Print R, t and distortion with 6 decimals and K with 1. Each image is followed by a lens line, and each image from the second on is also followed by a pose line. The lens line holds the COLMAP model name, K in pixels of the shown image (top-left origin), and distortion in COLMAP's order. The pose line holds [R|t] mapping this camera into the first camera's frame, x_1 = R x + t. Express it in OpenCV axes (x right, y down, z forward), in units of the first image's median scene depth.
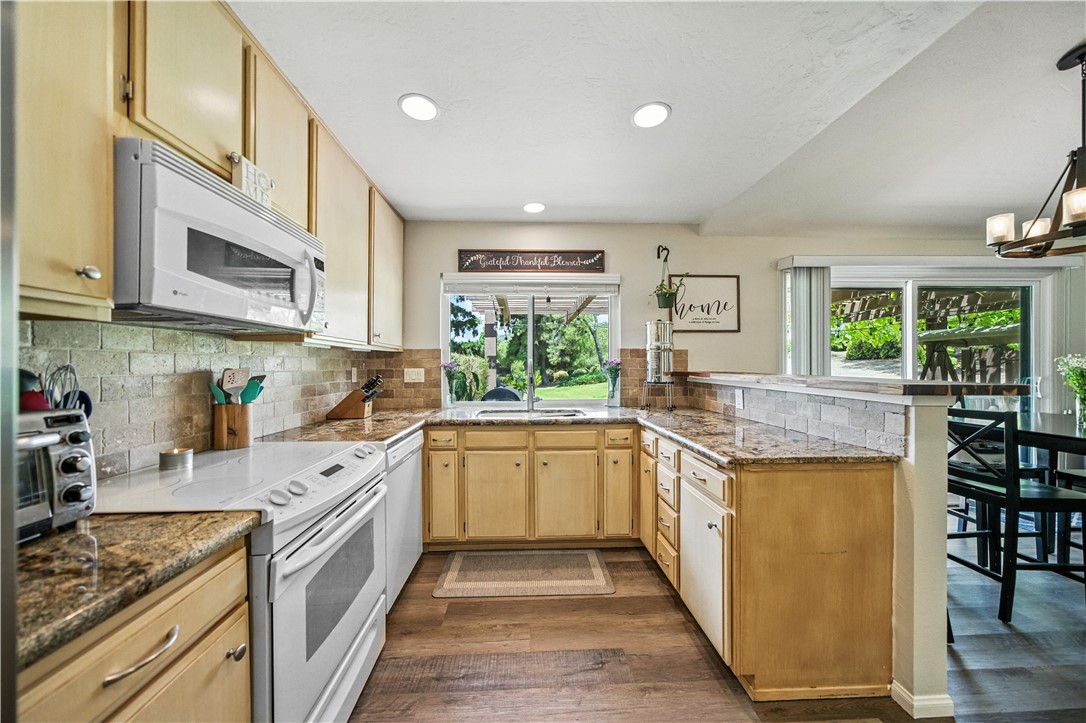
lens RADIAL K [[375.9, 0, 539.3], [0, 375.9, 365.6], [0, 0, 1]] dist [-0.001379, 0.000028]
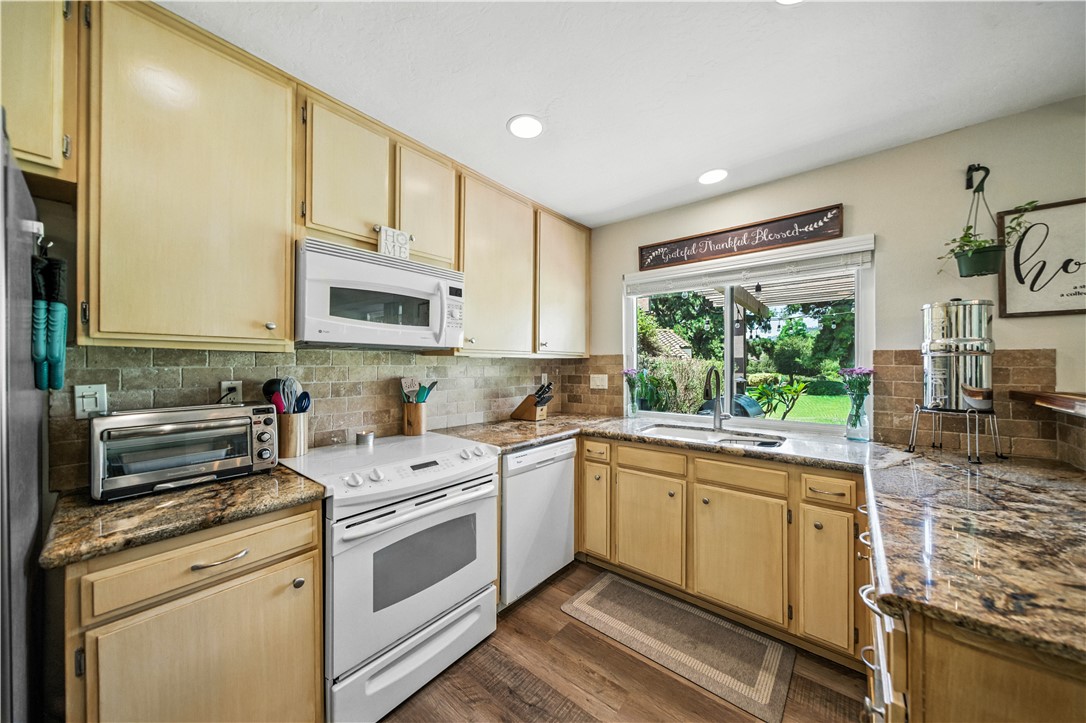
lens RADIAL K [[376.9, 0, 540.5], [0, 376.9, 362.1], [0, 0, 1]] dist [0.005986, 0.000178]
pose [[0.739678, -0.000879, -0.672960, 0.288772], [-0.003324, 0.999982, -0.004960, -0.025618], [0.672953, 0.005906, 0.739662, 0.183804]]
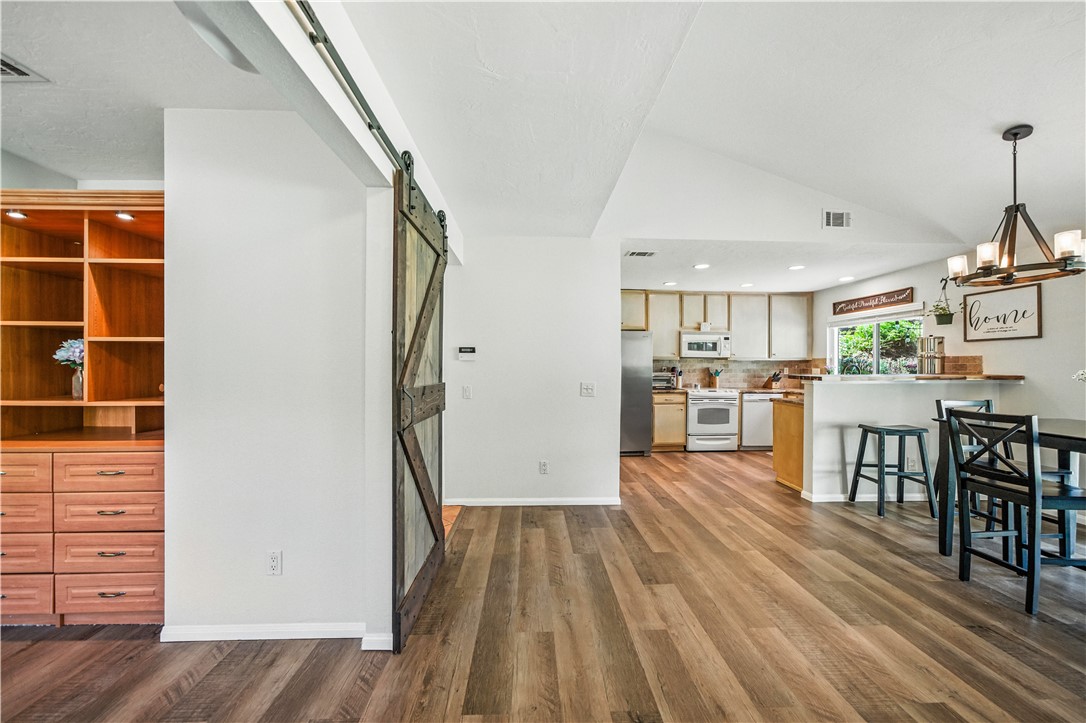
lens RADIAL K [[384.1, 0, 556.9], [0, 384.1, 365.8], [0, 0, 1]] dist [-0.000777, 0.000009]
pose [[0.011083, 0.006751, -0.999916, 2.029382], [-0.003342, 0.999972, 0.006715, -0.018821], [0.999933, 0.003267, 0.011105, -0.442310]]
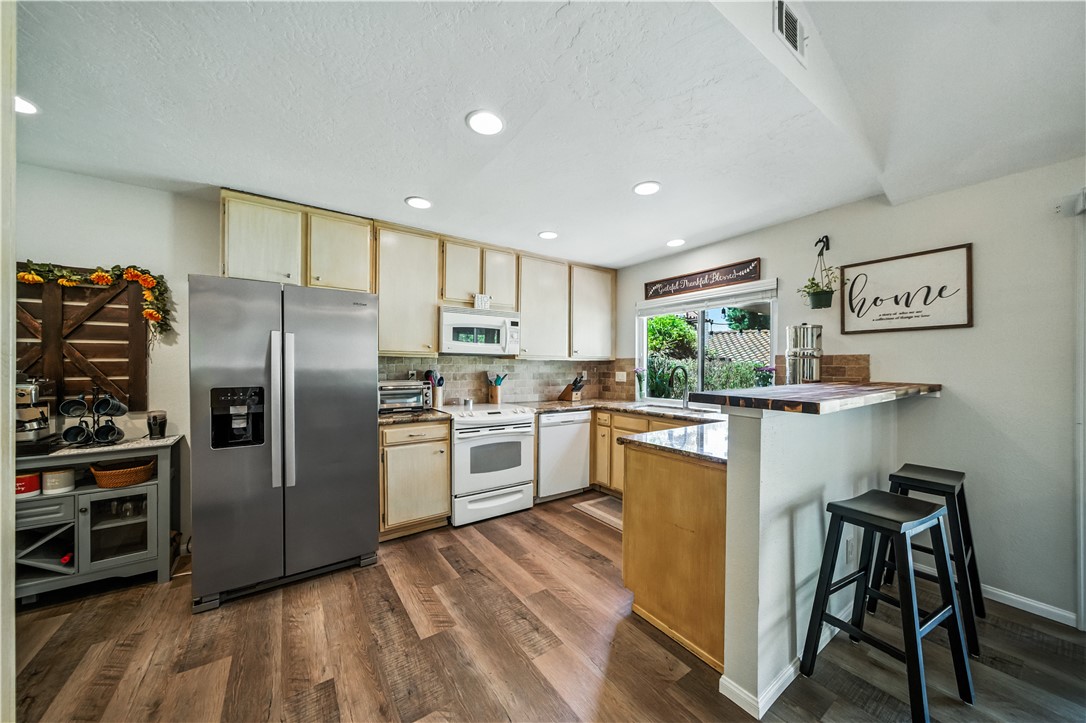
lens RADIAL K [[375.9, 0, 539.3], [0, 375.9, 365.6], [0, 0, 1]] dist [-0.001379, 0.000028]
pose [[0.531011, 0.003449, -0.847358, 0.898336], [-0.006647, 0.999978, -0.000095, -0.017930], [0.847339, 0.005683, 0.531022, -0.034178]]
